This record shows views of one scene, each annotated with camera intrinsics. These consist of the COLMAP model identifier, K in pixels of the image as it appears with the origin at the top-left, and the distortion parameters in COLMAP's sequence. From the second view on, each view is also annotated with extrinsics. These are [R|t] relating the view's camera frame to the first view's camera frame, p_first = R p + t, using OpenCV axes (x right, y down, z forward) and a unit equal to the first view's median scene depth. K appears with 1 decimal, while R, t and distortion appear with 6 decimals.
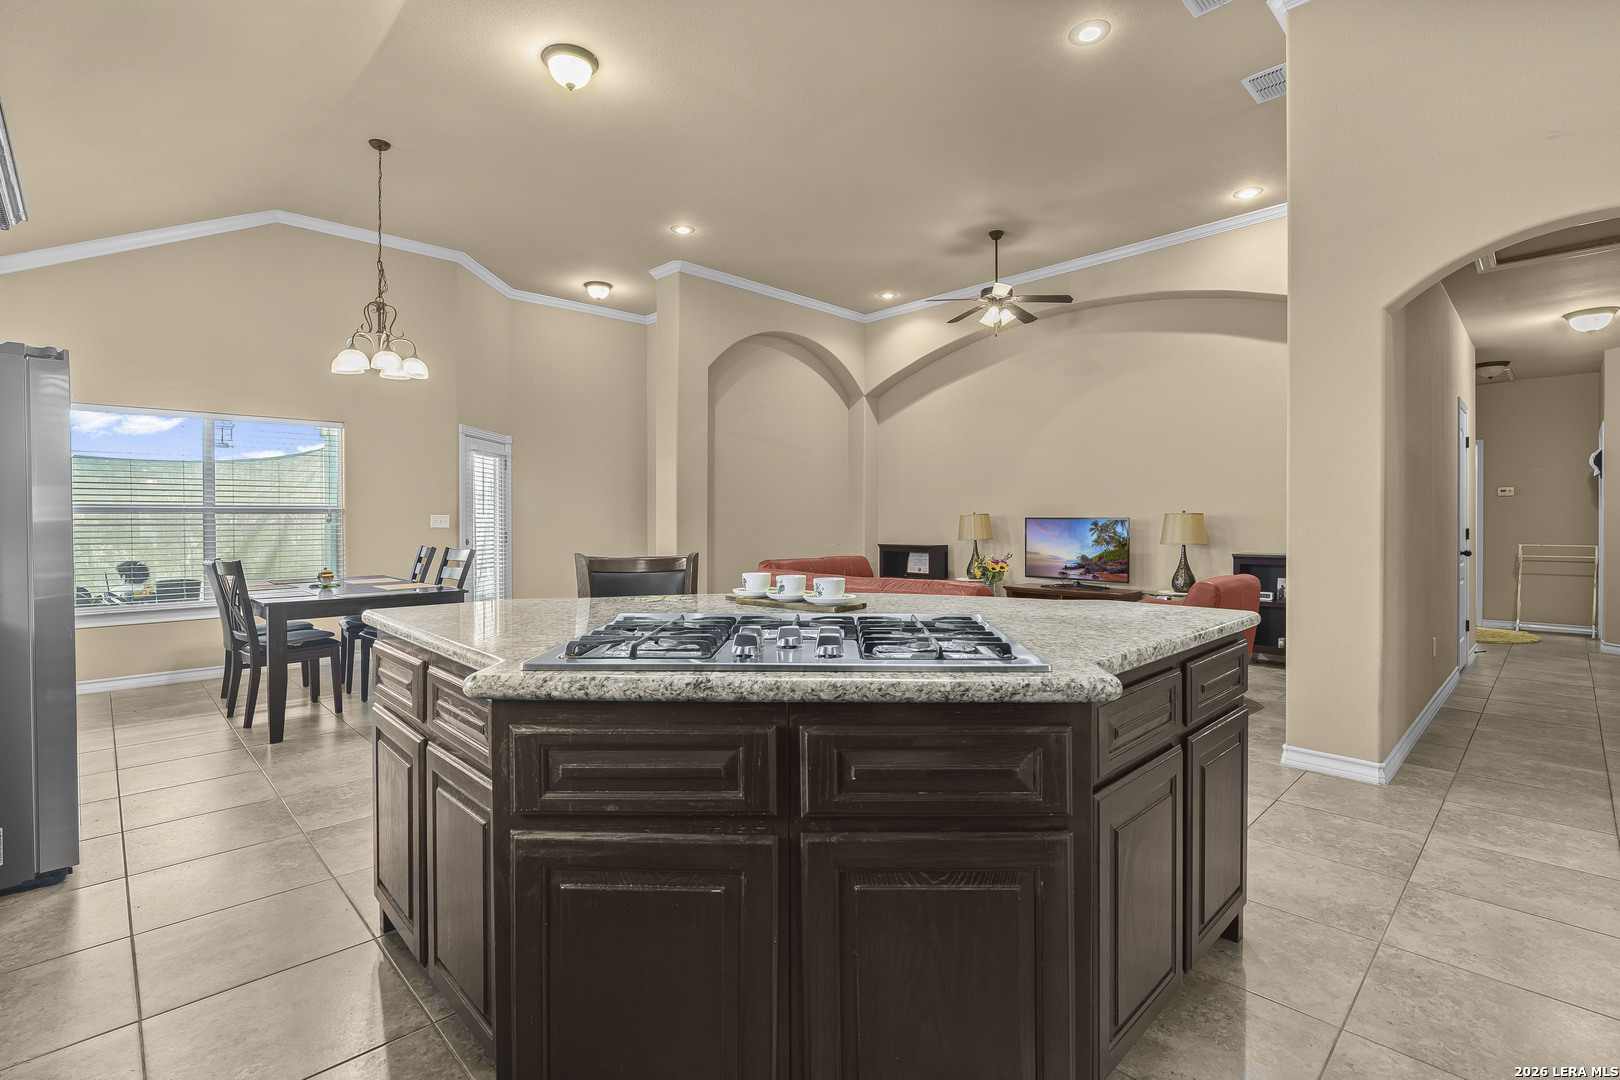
lens RADIAL K [[745.8, 0, 812.3], [0, 745.8, 523.0], [0, 0, 1]] dist [-0.019093, 0.007006]
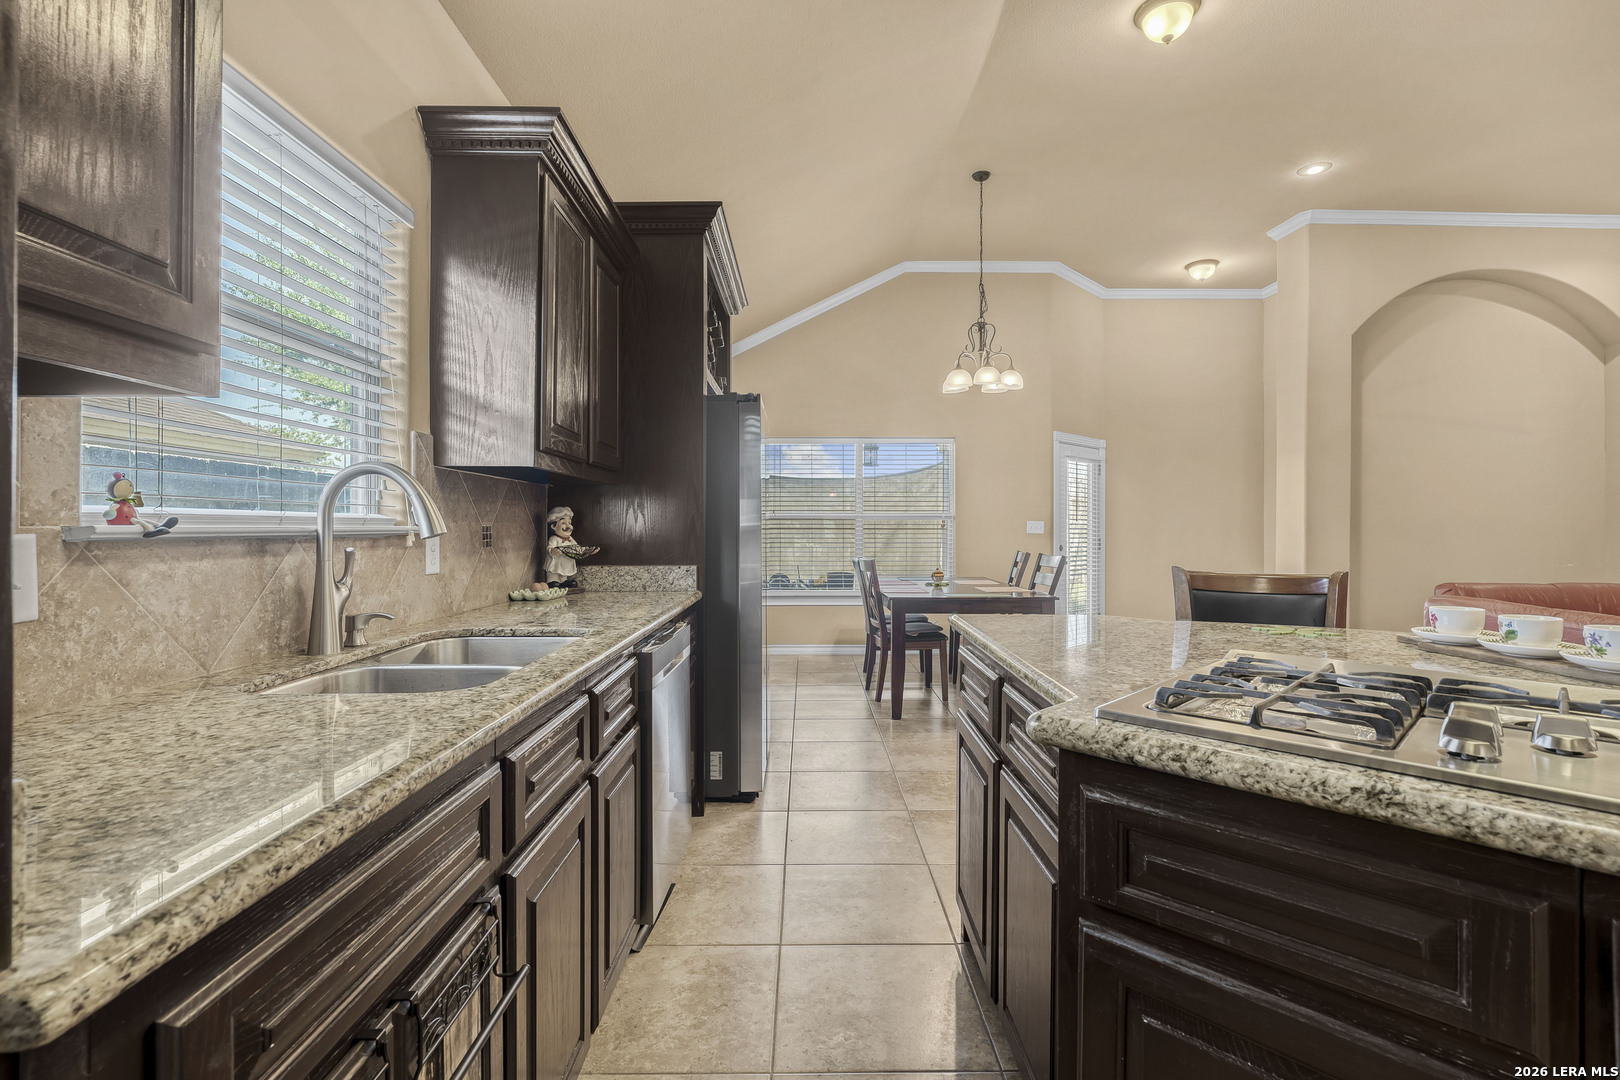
lens RADIAL K [[745.8, 0, 812.3], [0, 745.8, 523.0], [0, 0, 1]] dist [-0.019093, 0.007006]
pose [[0.722719, 0.001872, -0.691139, -0.041870], [-0.007873, 0.999954, -0.005524, -0.000705], [0.691097, 0.009434, 0.722701, 0.142473]]
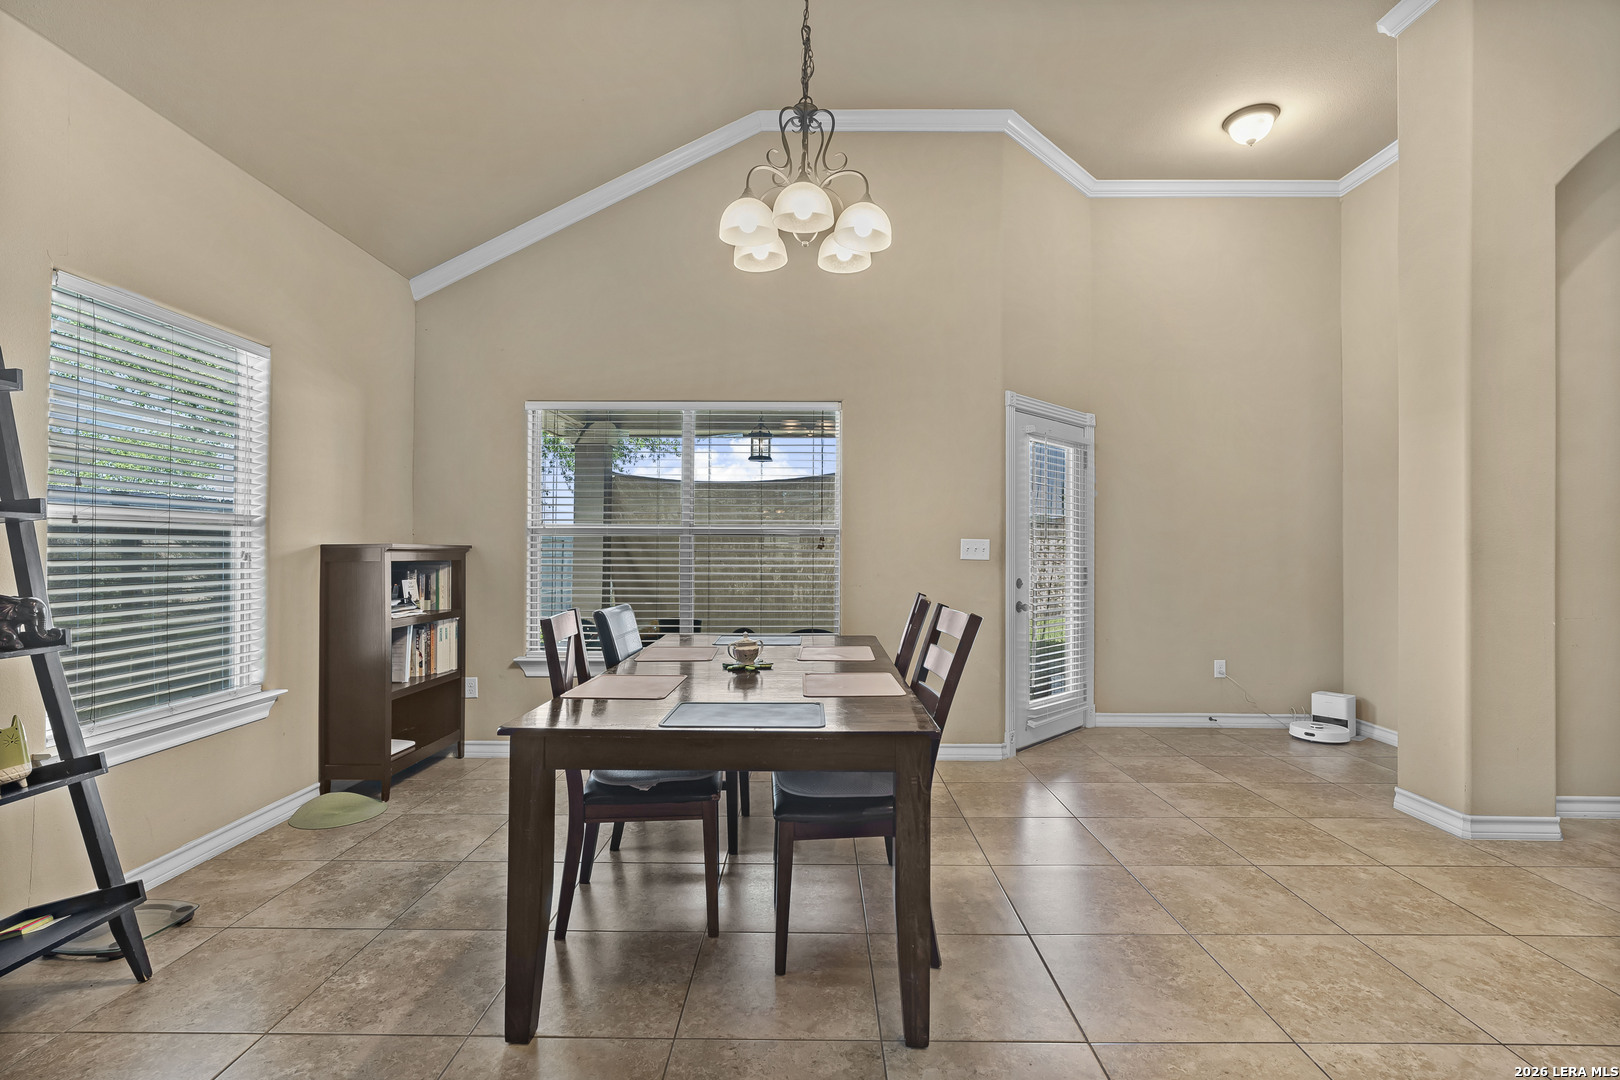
lens RADIAL K [[731.6, 0, 810.0], [0, 731.6, 540.0], [0, 0, 1]] dist [-0.017076, 0.007198]
pose [[0.711020, -0.005233, -0.703153, -0.602051], [-0.008463, 0.999836, -0.015998, 0.003016], [0.703121, 0.017326, 0.710859, 1.656551]]
